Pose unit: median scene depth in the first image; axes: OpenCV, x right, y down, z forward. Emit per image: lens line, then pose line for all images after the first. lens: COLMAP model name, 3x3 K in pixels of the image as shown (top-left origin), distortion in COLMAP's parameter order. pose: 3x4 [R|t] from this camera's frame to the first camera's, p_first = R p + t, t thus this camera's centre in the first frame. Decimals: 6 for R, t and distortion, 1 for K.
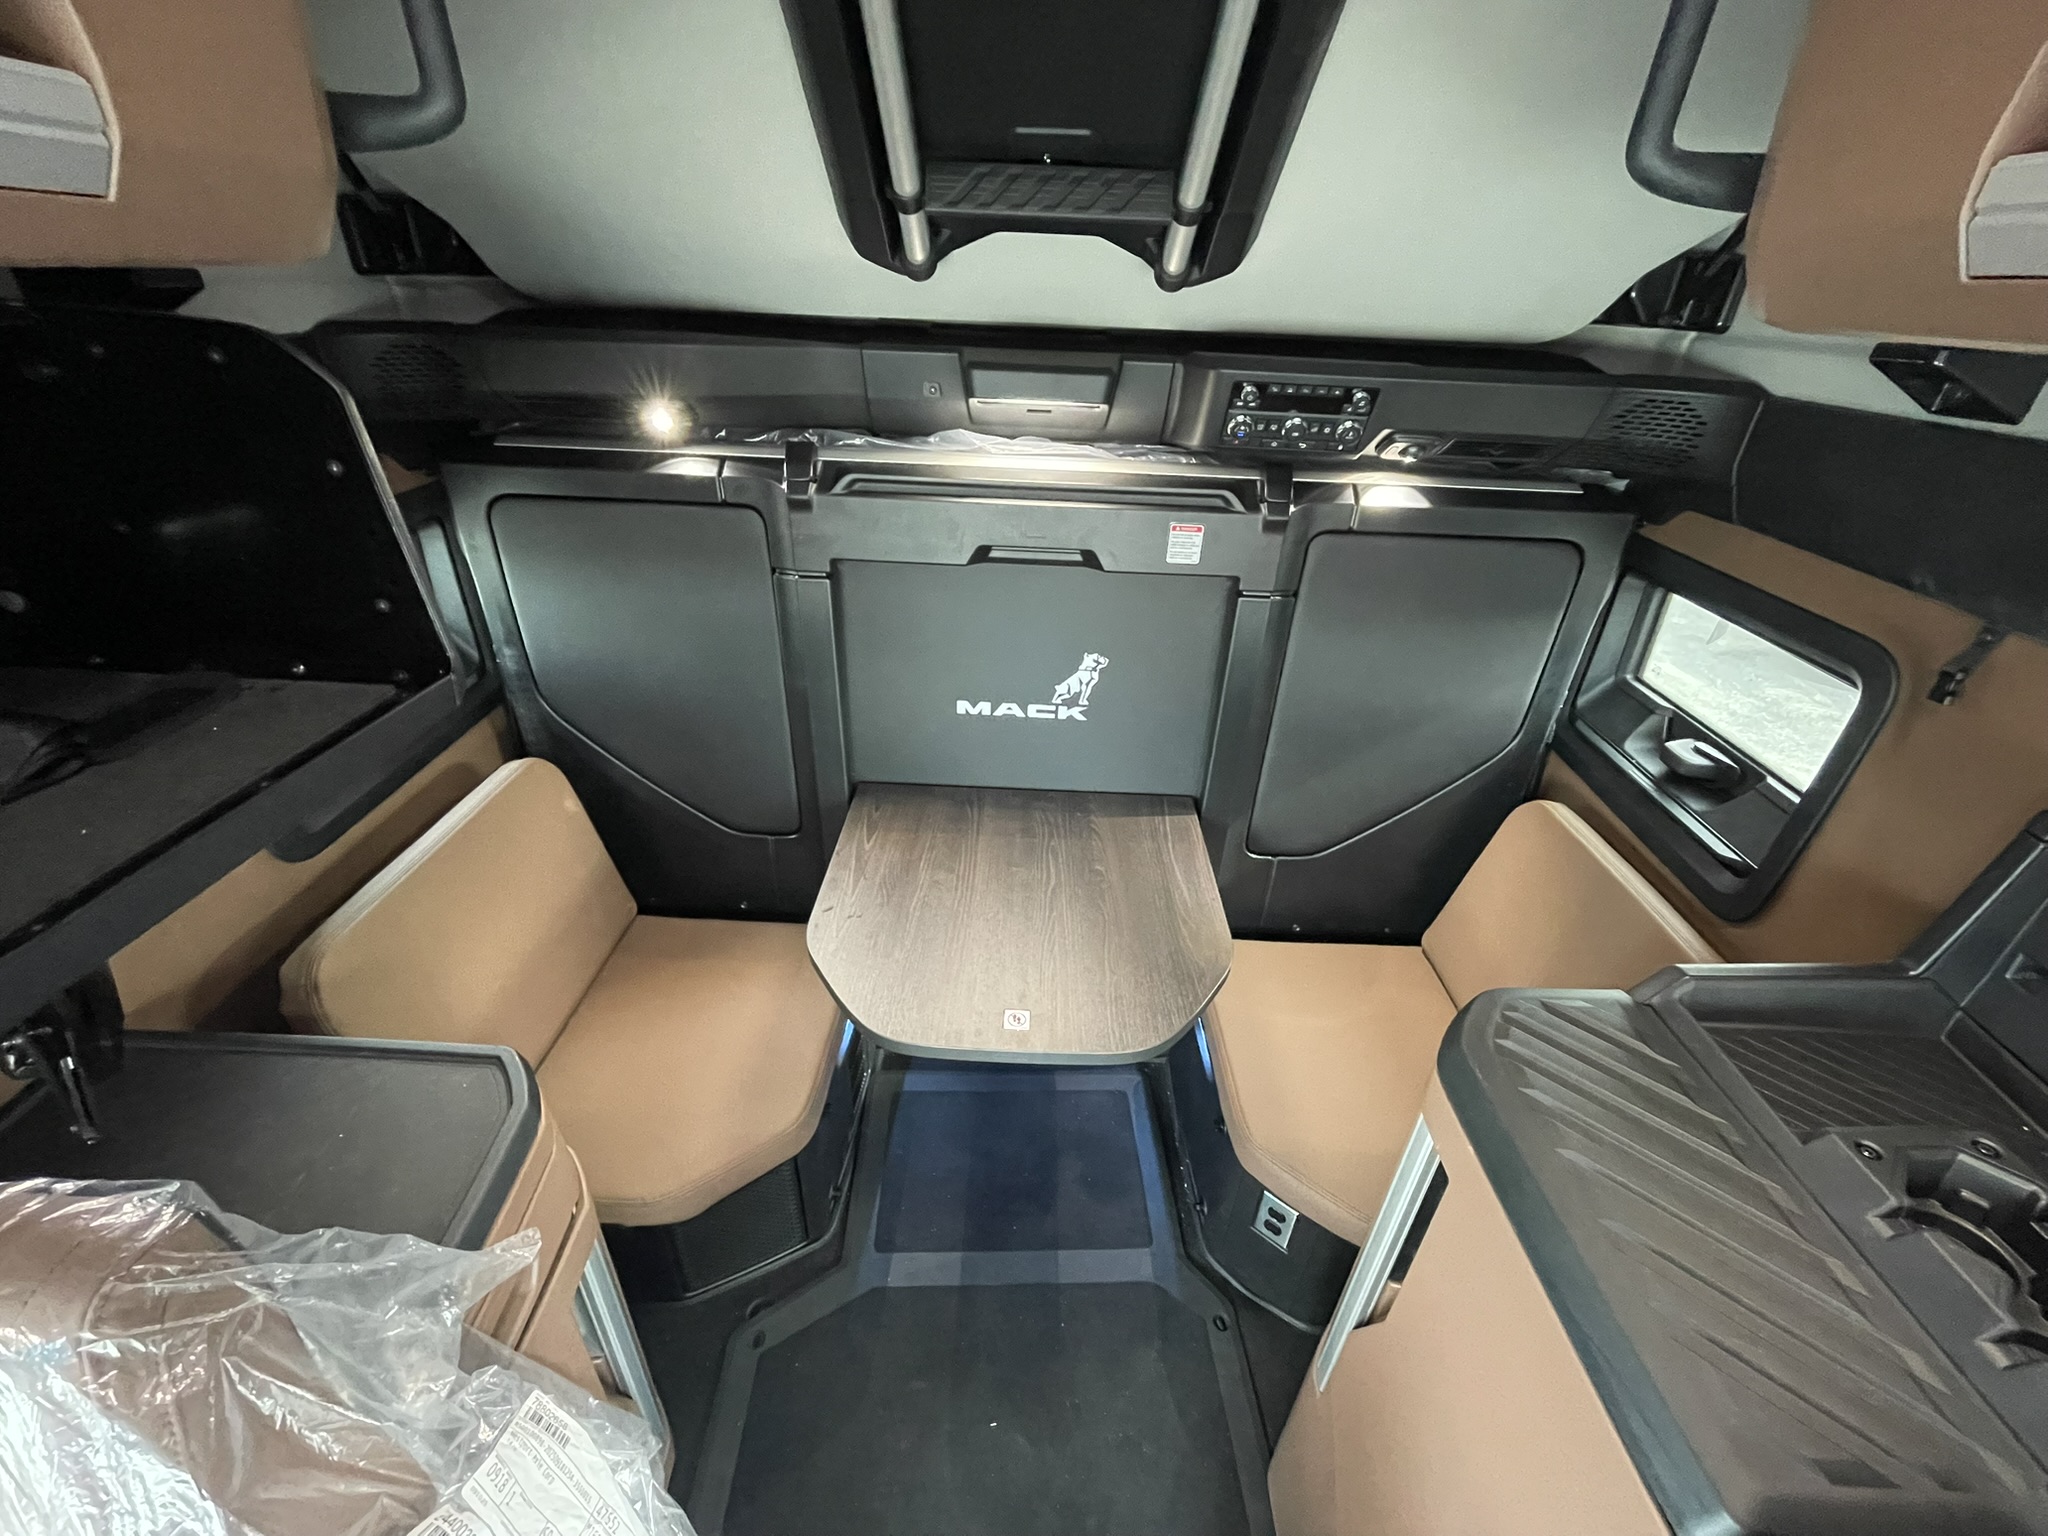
lens RADIAL K [[828.0, 0, 1024.0], [0, 828.0, 768.0], [0, 0, 1]] dist [-0.002654, -0.000325]
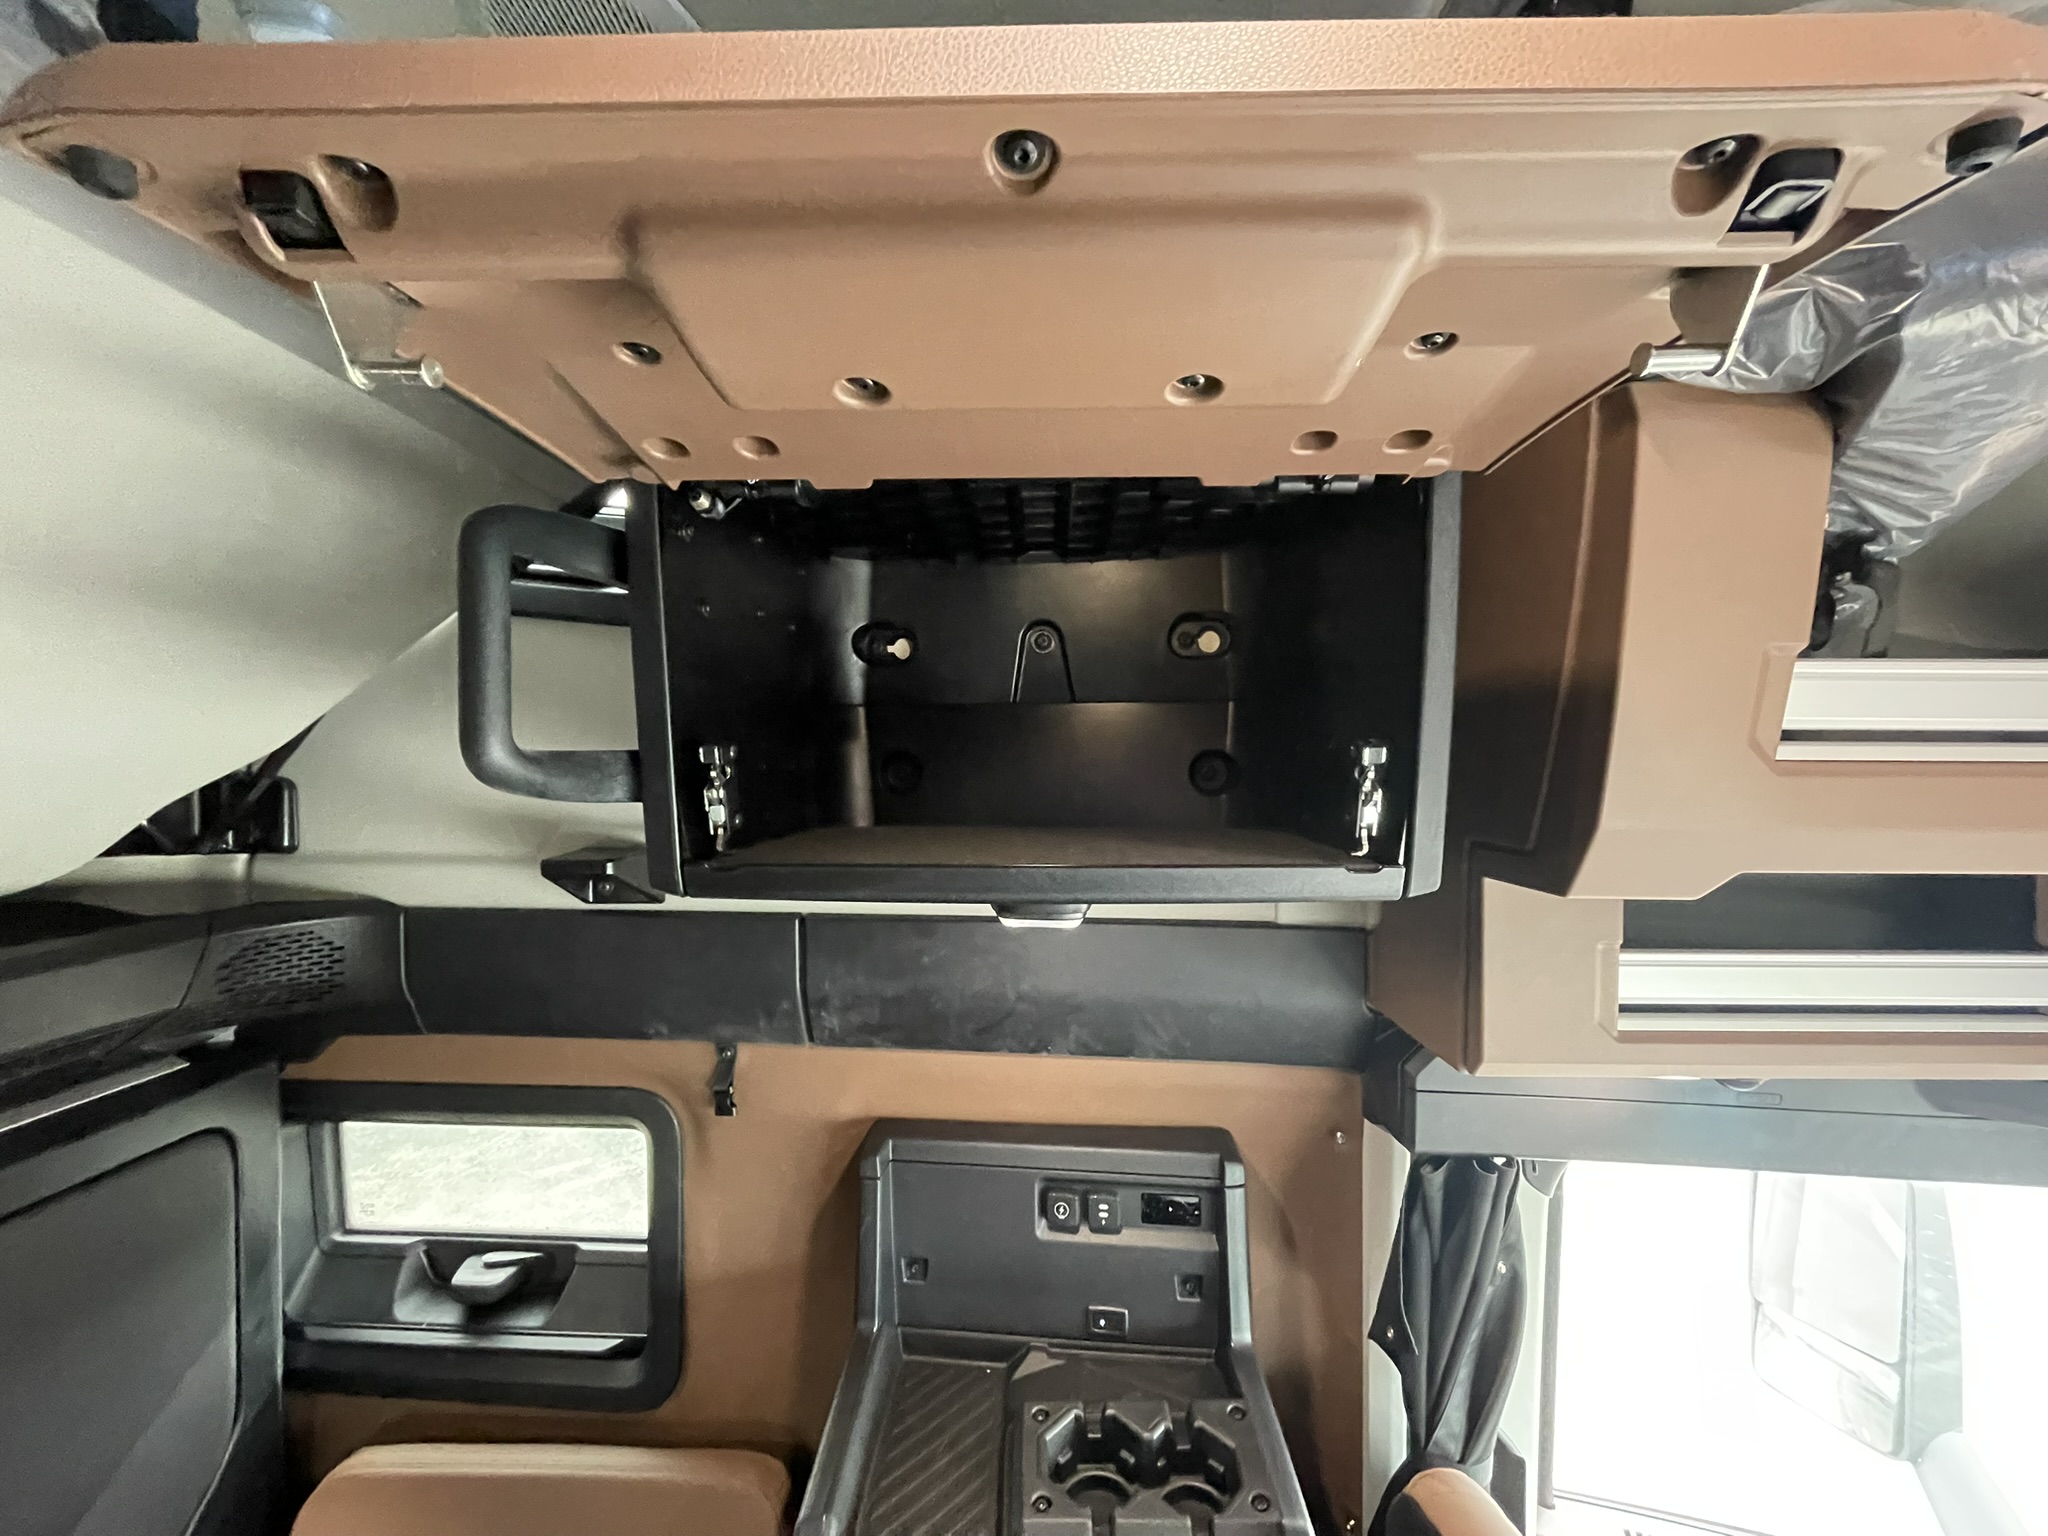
lens RADIAL K [[828.0, 0, 1024.0], [0, 828.0, 768.0], [0, 0, 1]] dist [-0.002654, -0.000325]
pose [[-0.000965, -0.042683, 0.999088, -0.024432], [0.509560, 0.859630, 0.037217, -0.225575], [-0.860435, 0.509131, 0.020920, 0.250510]]
